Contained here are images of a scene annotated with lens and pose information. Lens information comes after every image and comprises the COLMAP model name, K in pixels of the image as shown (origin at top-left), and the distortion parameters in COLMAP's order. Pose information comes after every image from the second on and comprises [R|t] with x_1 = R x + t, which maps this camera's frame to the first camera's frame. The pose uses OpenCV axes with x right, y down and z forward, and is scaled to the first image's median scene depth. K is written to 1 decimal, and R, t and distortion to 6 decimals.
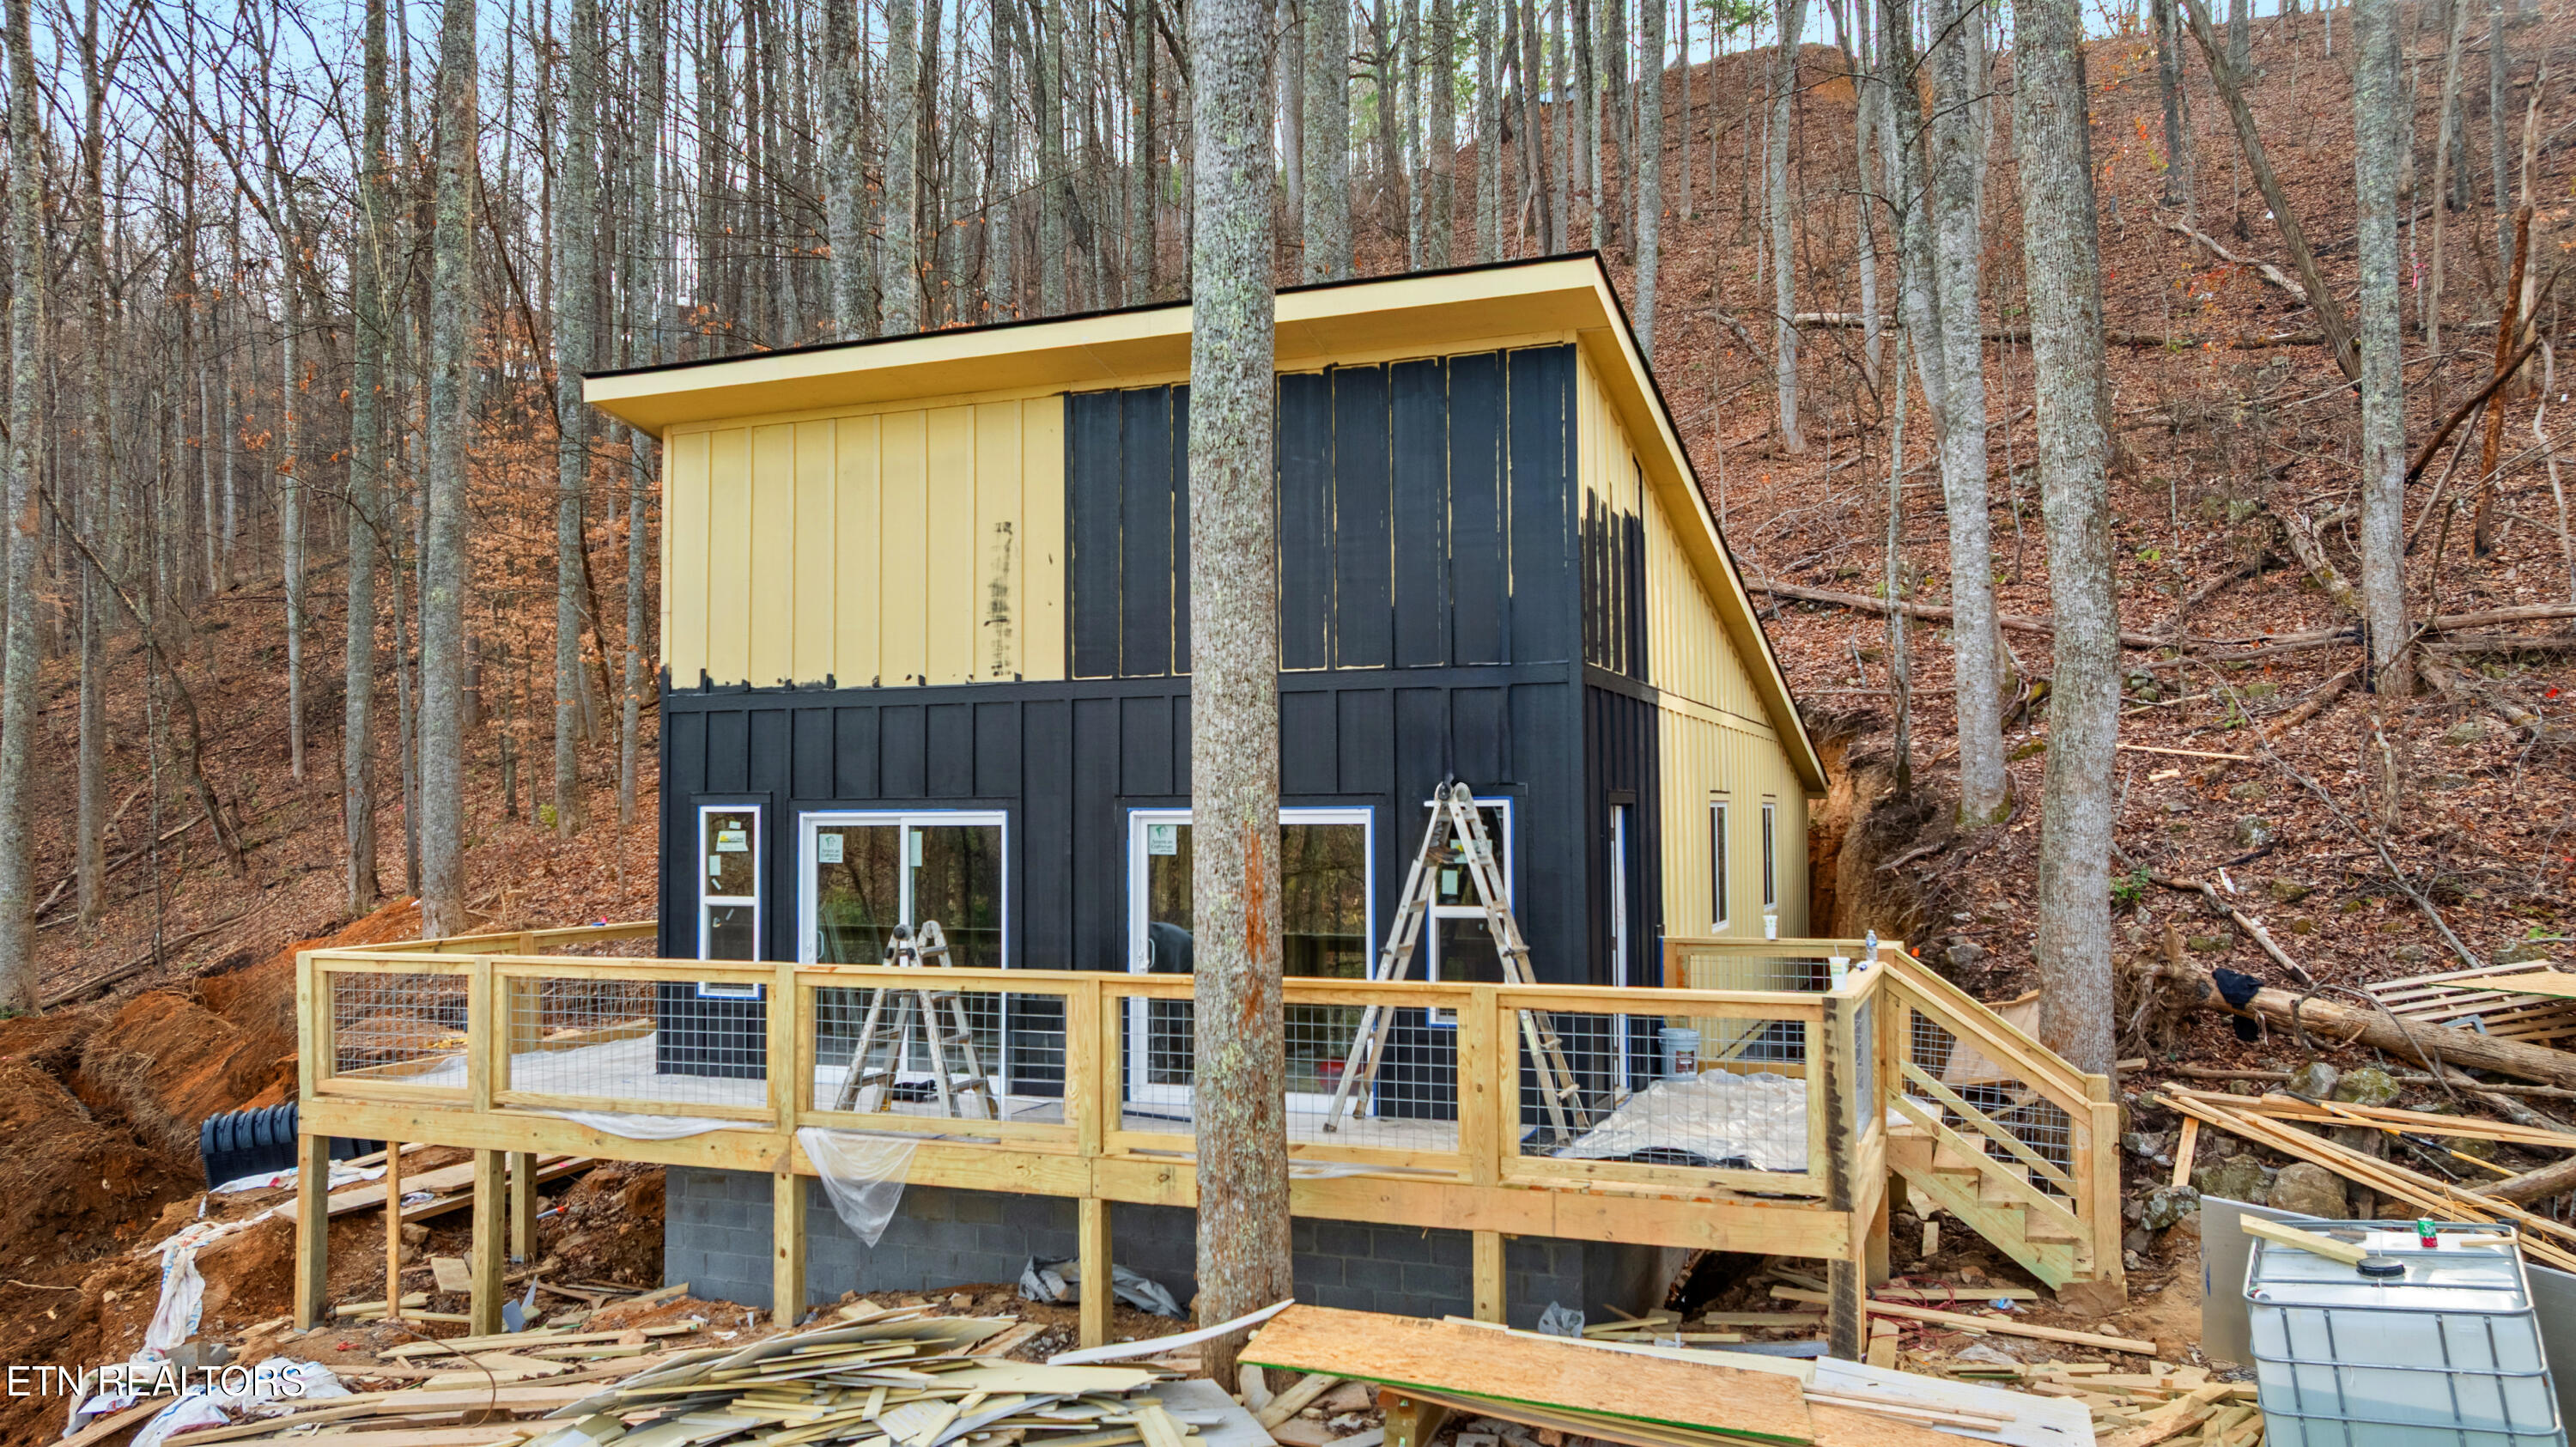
lens RADIAL K [[1745.9, 0, 1288.0], [0, 1745.9, 723.5], [0, 0, 1]] dist [-0.008522, -0.000777]
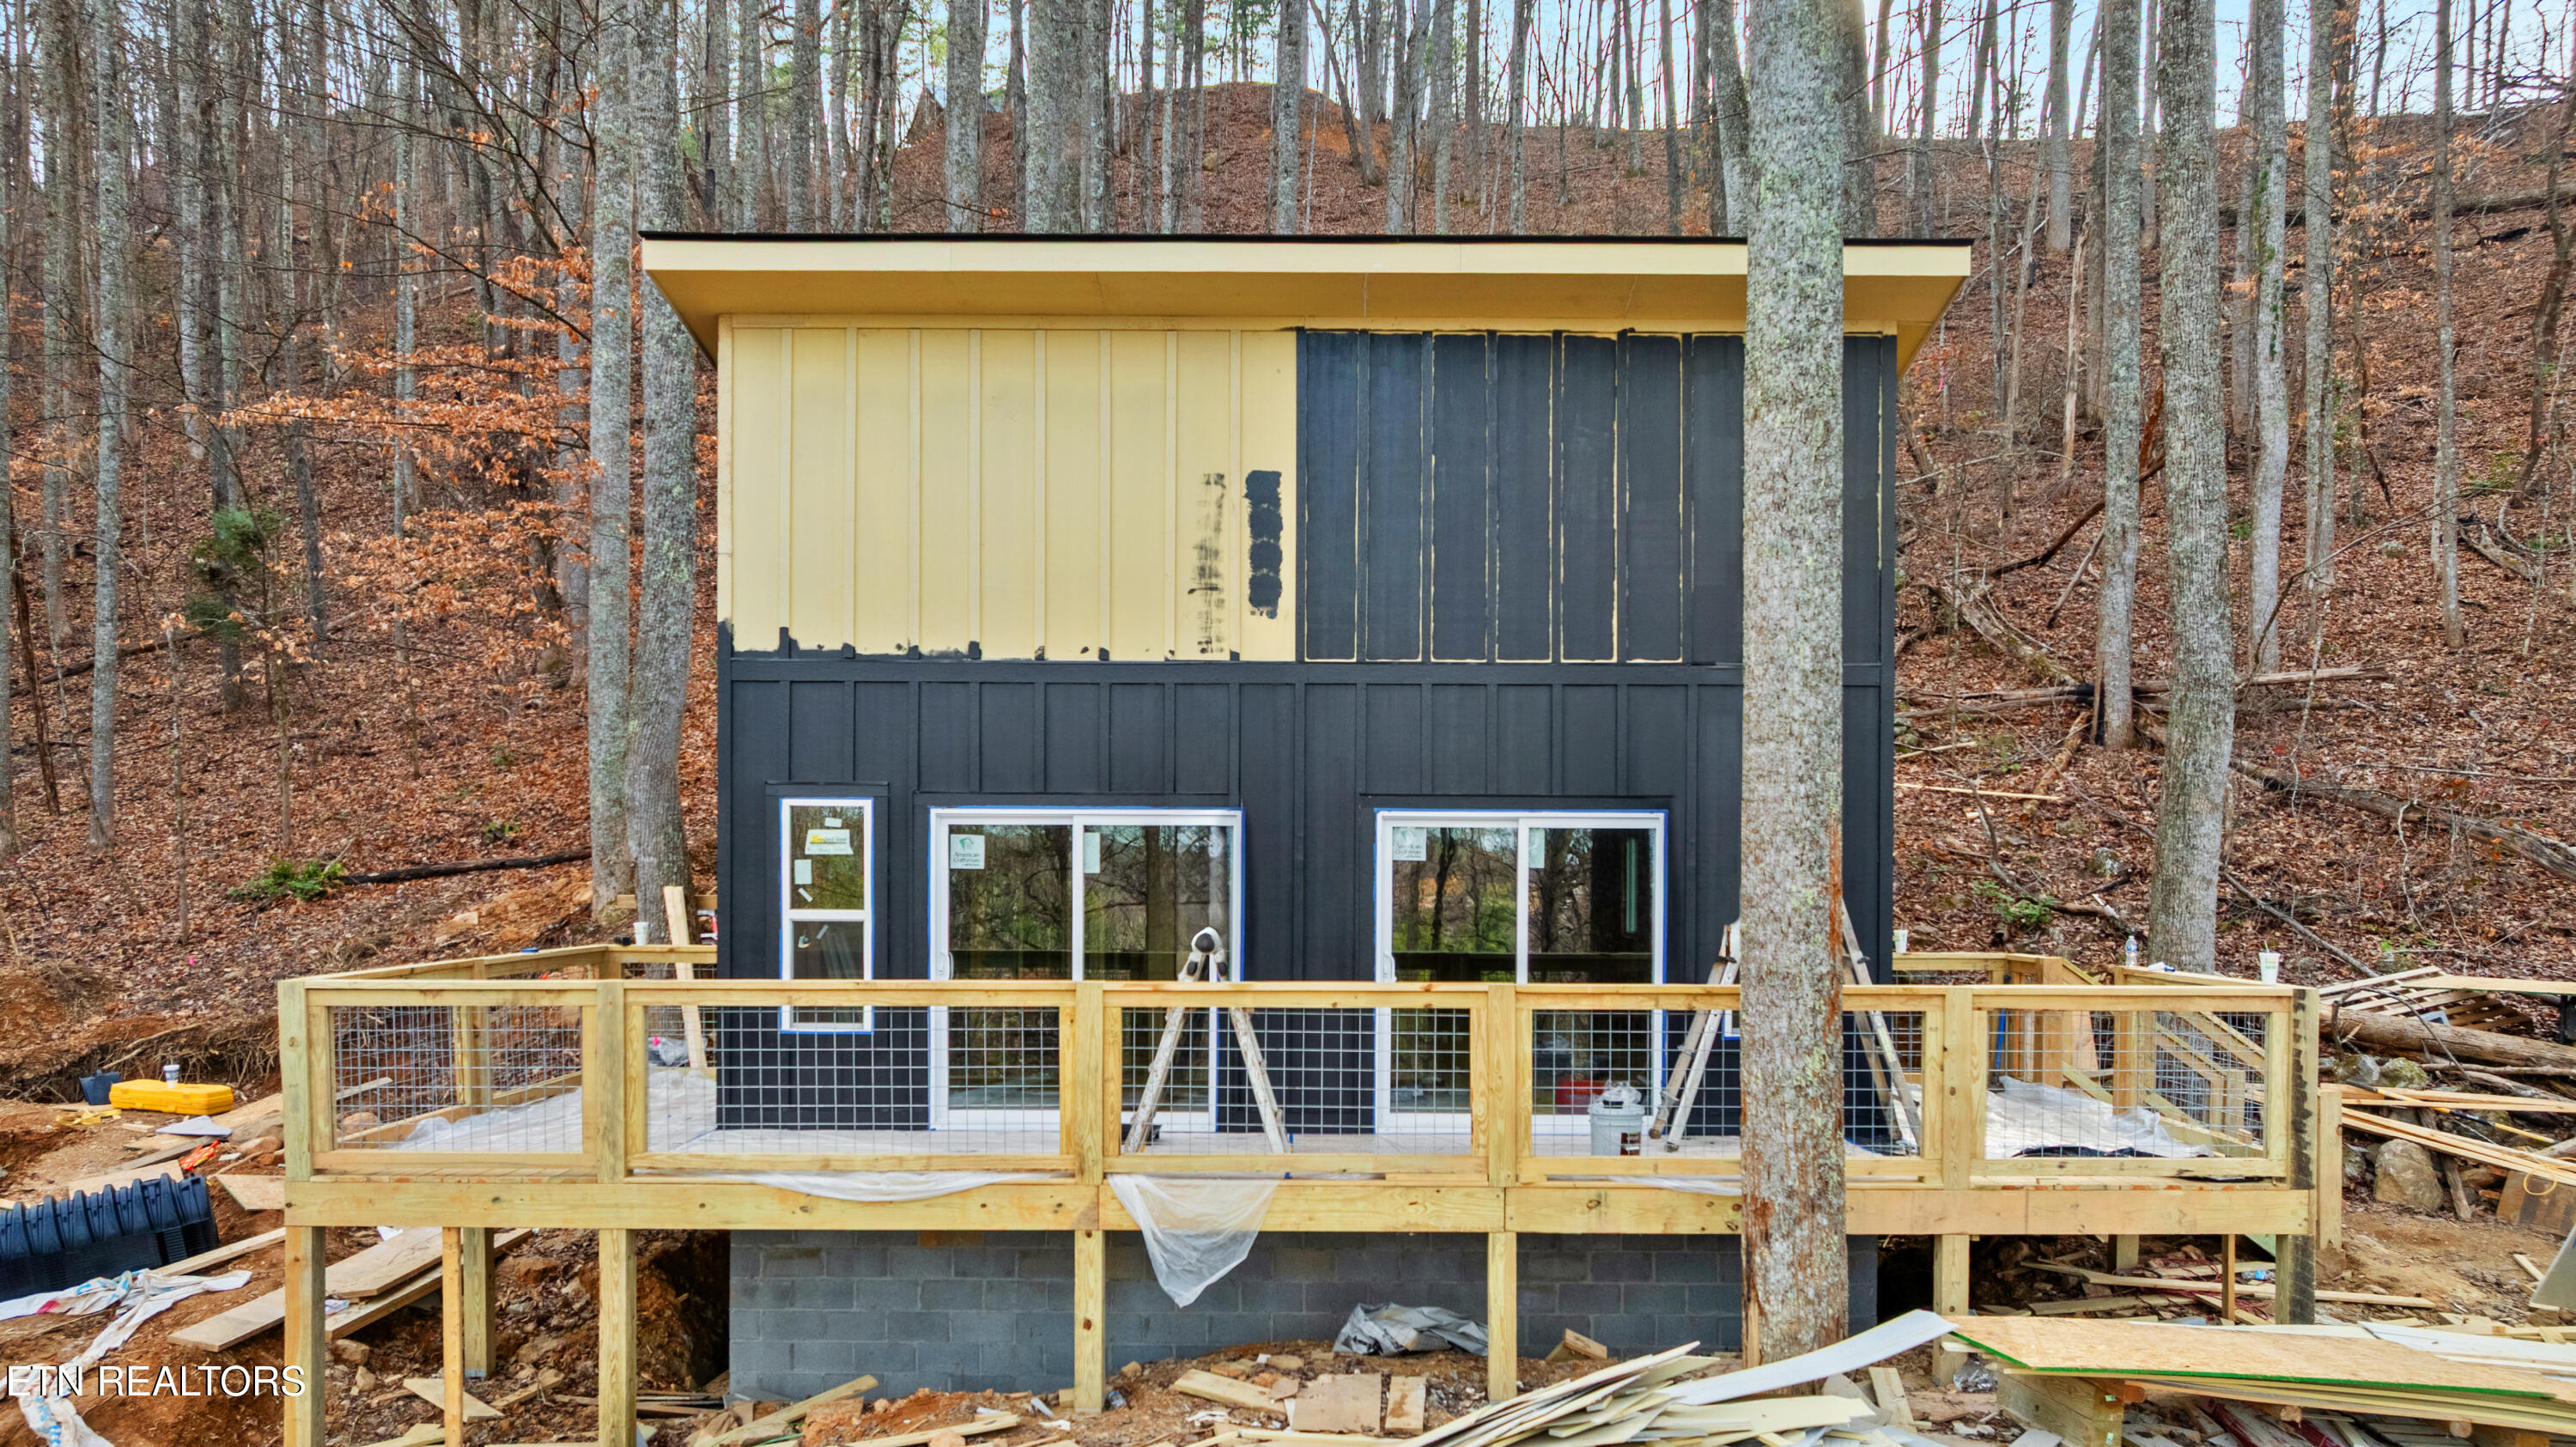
lens RADIAL K [[1796.3, 0, 1337.8], [0, 1796.3, 885.1], [0, 0, 1]] dist [-0.026480, 0.041794]
pose [[0.933596, 0.007008, 0.358259, -0.413354], [-0.029877, 0.997850, 0.058338, 0.032857], [-0.357080, -0.065168, 0.931798, 0.140459]]
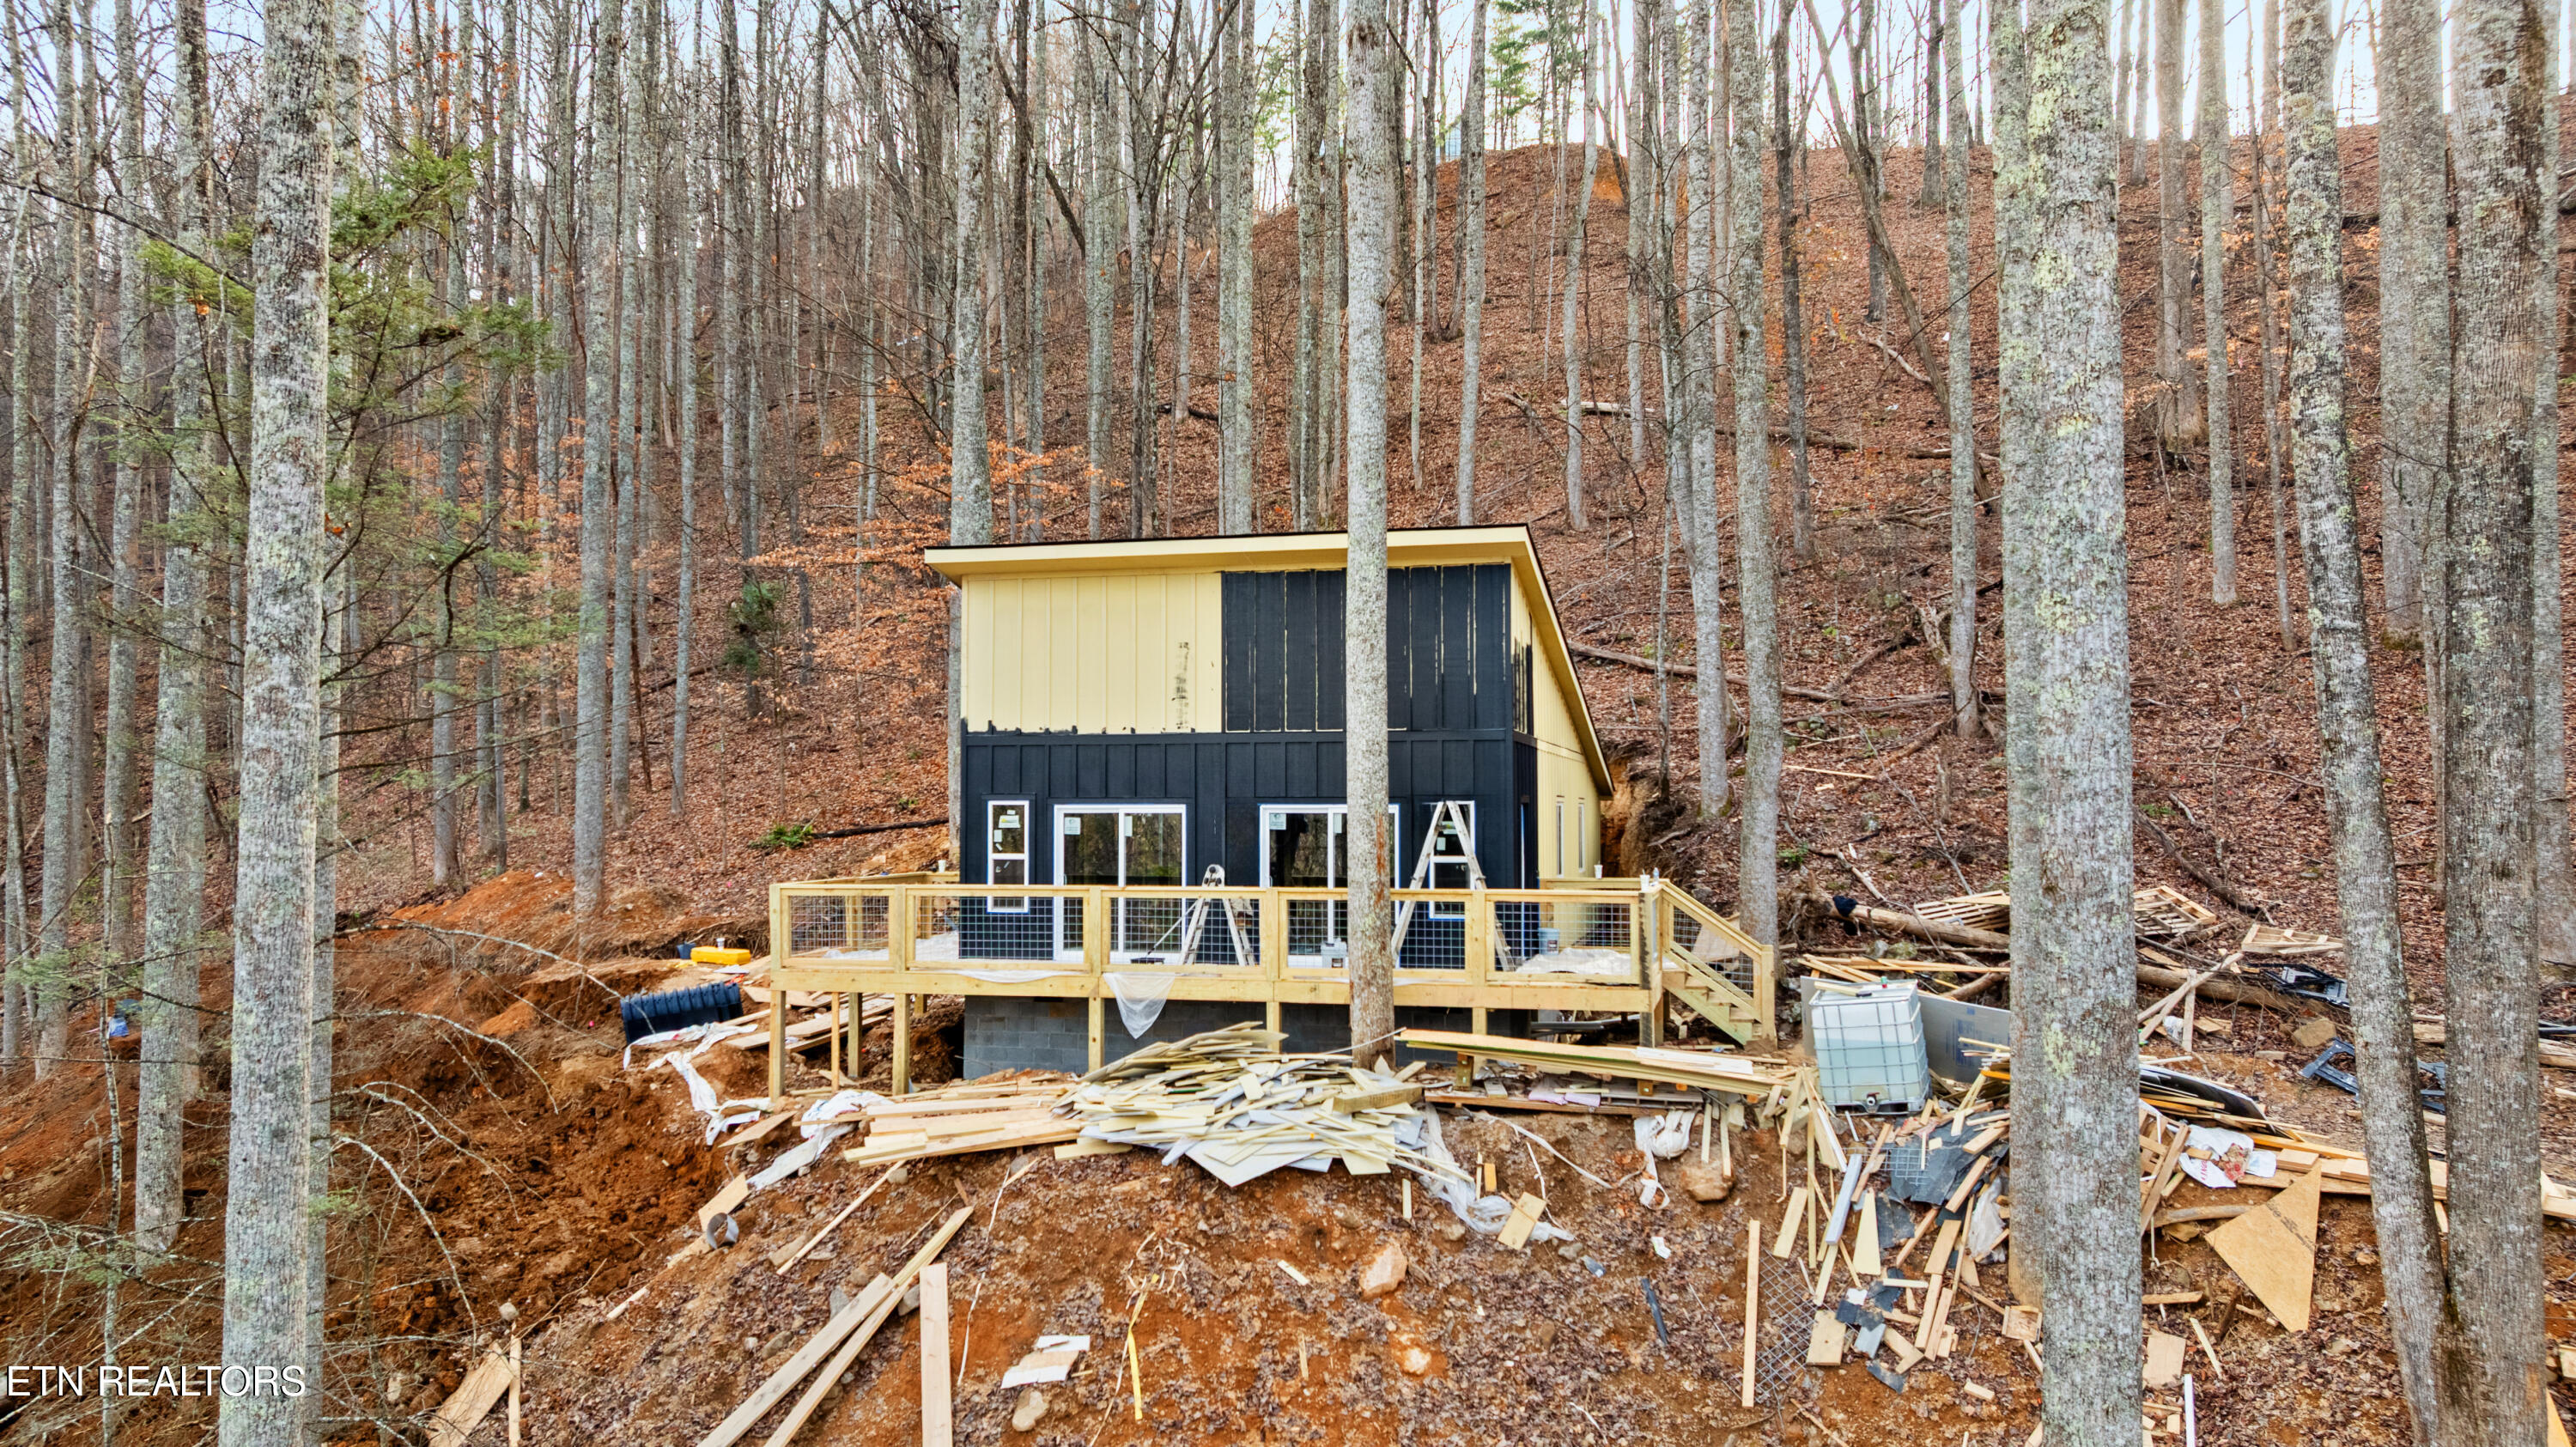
lens RADIAL K [[1662.6, 0, 1288.0], [0, 1662.6, 723.5], [0, 0, 1]] dist [0.030748, -0.000071]
pose [[0.992179, 0.012129, 0.124234, -0.262259], [-0.012059, 0.999926, -0.001313, -0.031321], [-0.124241, -0.000196, 0.992252, -0.682356]]
